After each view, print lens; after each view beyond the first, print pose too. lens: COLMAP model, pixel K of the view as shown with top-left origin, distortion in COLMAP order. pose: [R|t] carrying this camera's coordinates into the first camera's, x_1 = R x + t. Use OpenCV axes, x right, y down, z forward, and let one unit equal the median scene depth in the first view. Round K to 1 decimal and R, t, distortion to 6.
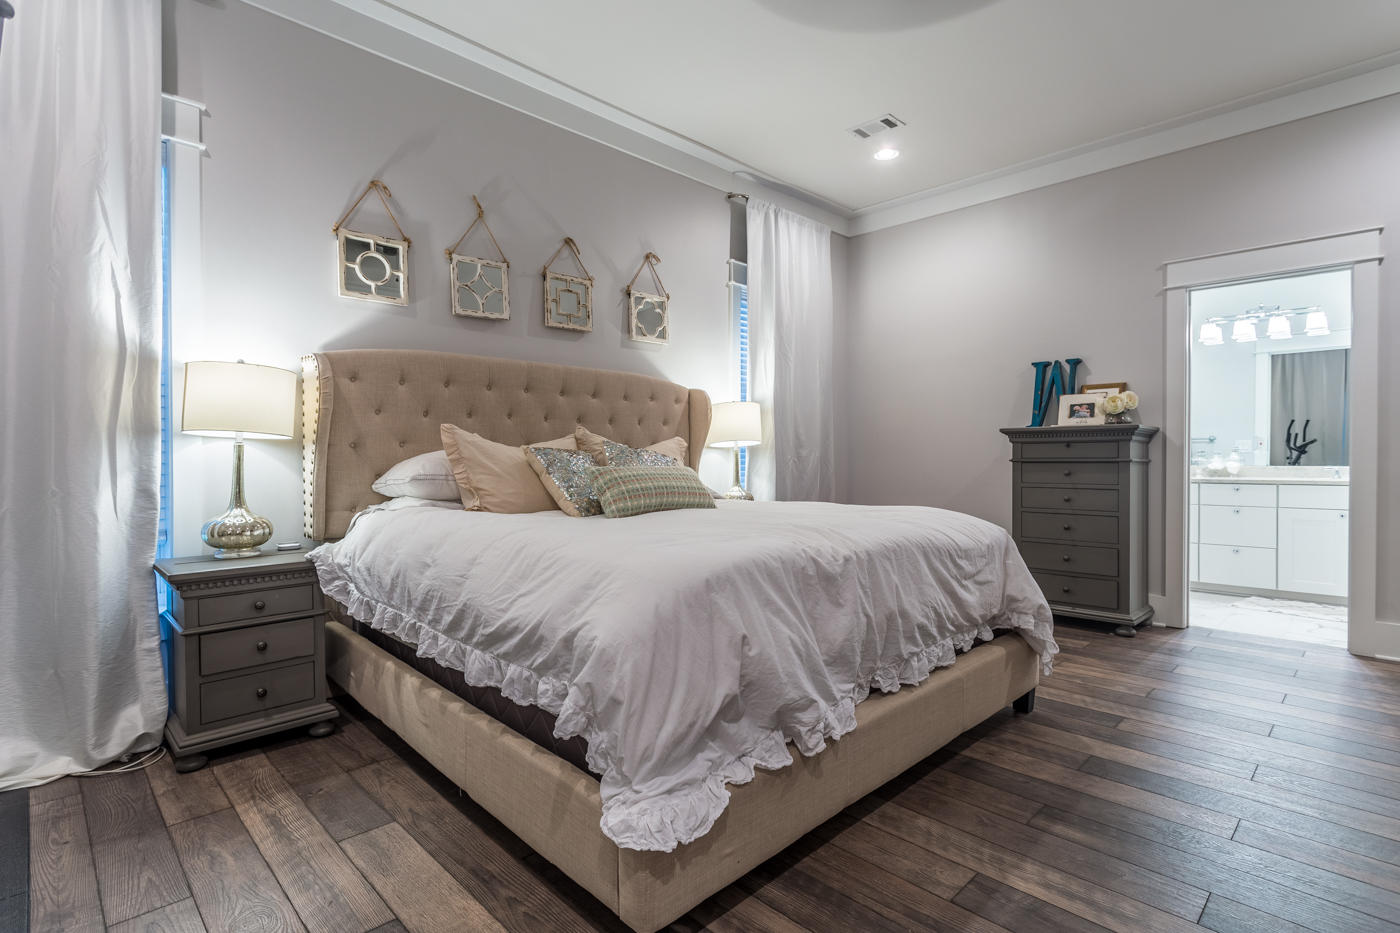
lens RADIAL K [[690.9, 0, 700.0], [0, 690.9, 466.5], [0, 0, 1]] dist [0.000894, 0.000122]
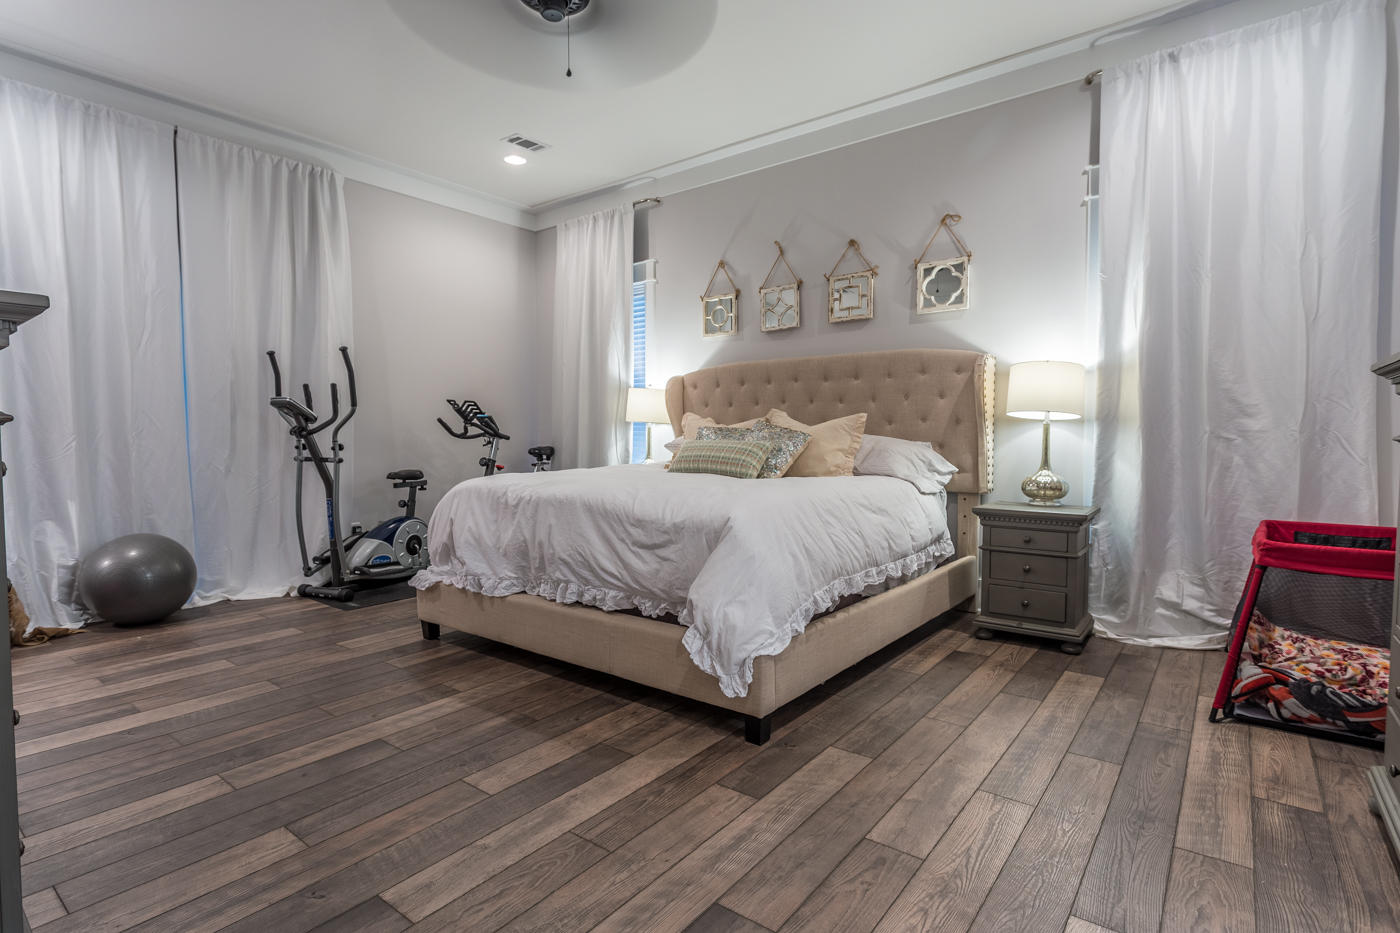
lens RADIAL K [[690.9, 0, 700.0], [0, 690.9, 466.5], [0, 0, 1]] dist [0.000894, 0.000122]
pose [[0.137375, 0.049173, -0.989298, 1.033790], [-0.007443, 0.998790, 0.048611, -0.012205], [0.990491, 0.000685, 0.137575, 0.668144]]
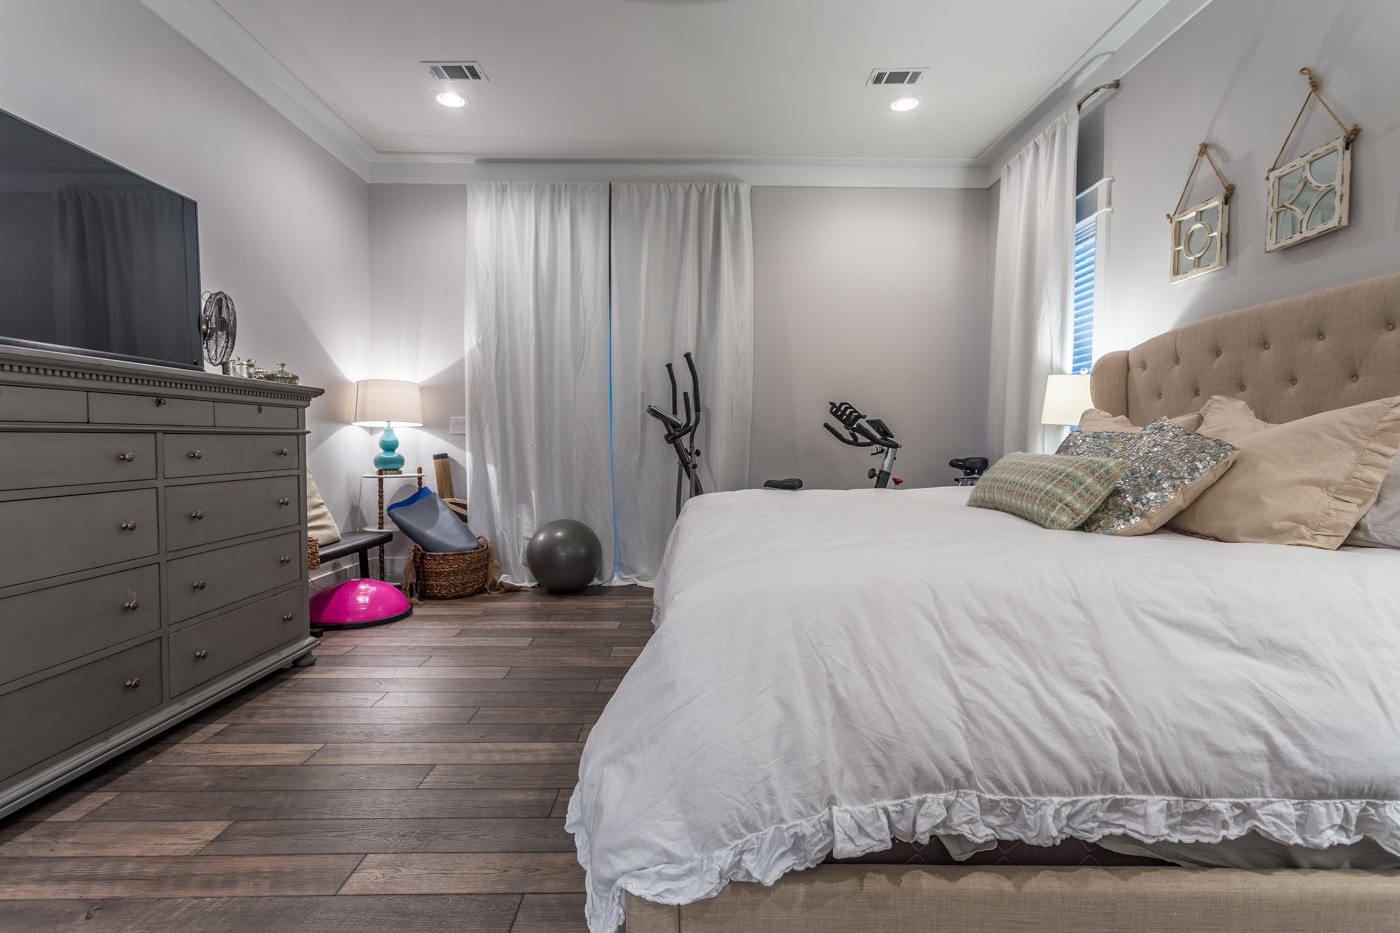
lens RADIAL K [[677.1, 0, 714.7], [0, 677.1, 465.7], [0, 0, 1]] dist [0.001218, 0.000520]
pose [[-0.682406, 0.026493, -0.730493, 0.597461], [-0.011086, 0.998853, 0.046582, -0.015658], [0.730889, 0.039886, -0.681329, 1.056578]]
